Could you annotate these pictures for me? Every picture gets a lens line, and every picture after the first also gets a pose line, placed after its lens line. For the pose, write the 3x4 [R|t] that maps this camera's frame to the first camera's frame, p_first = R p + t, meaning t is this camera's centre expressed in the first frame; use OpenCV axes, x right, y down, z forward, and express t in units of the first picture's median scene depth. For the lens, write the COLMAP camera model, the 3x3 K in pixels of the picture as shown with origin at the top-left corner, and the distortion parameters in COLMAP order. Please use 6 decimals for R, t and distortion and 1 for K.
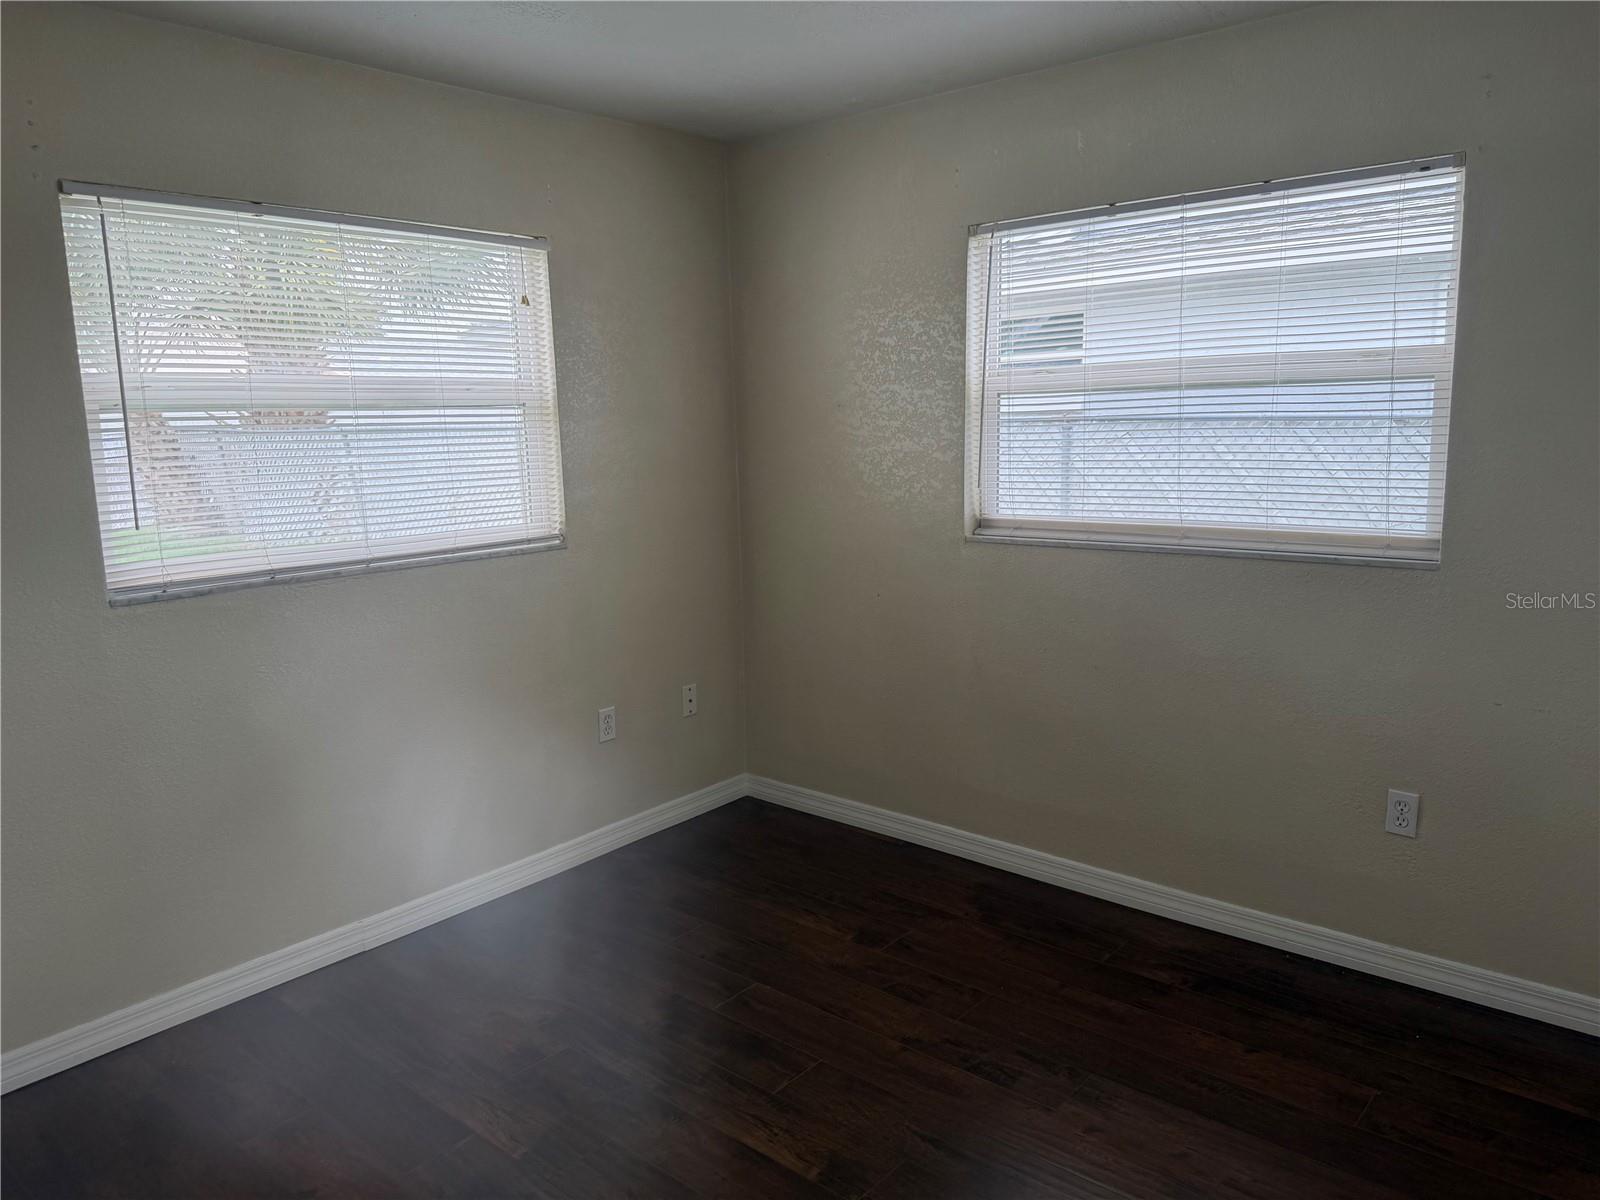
lens RADIAL K [[1128.4, 0, 800.0], [0, 1128.4, 600.0], [0, 0, 1]] dist [0.107173, -0.142361]
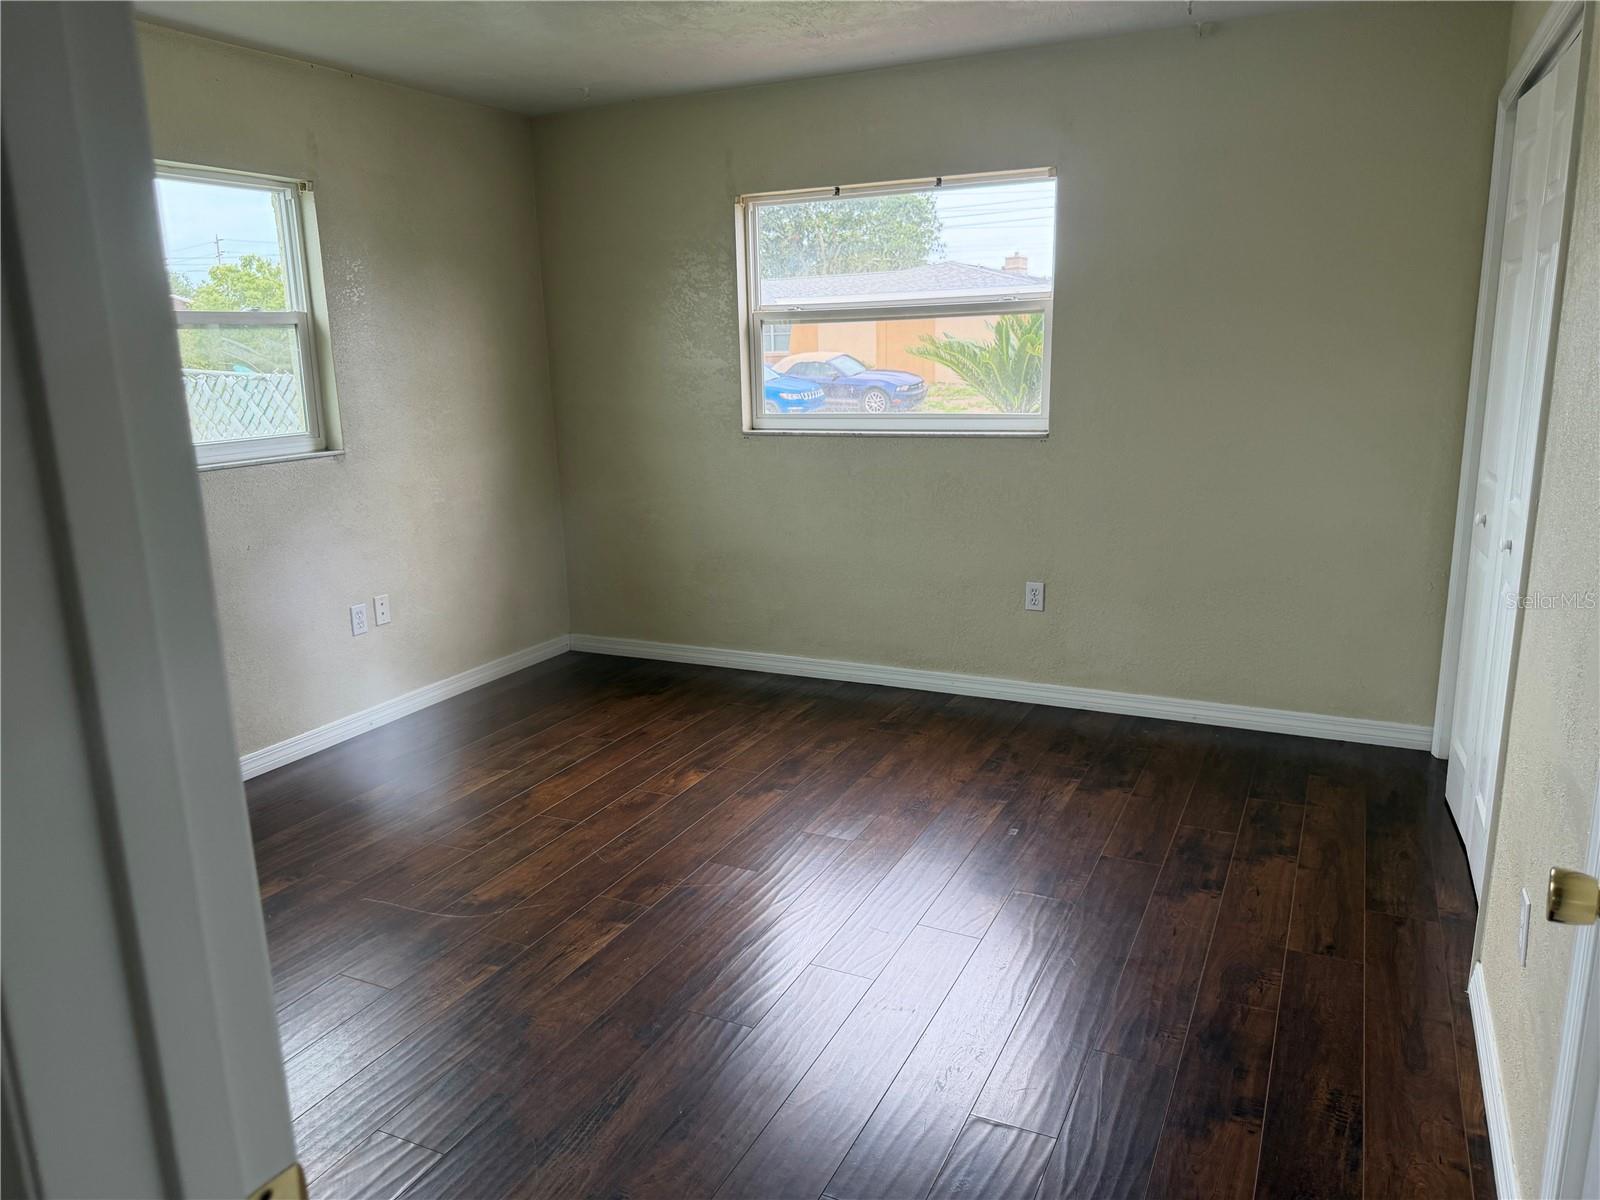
lens RADIAL K [[1128.4, 0, 800.0], [0, 1128.4, 600.0], [0, 0, 1]] dist [0.107173, -0.142361]
pose [[0.956449, -0.070204, 0.283330, -0.197144], [0.052985, 0.996278, 0.067998, 0.057690], [-0.287050, -0.050025, 0.956609, -0.345987]]
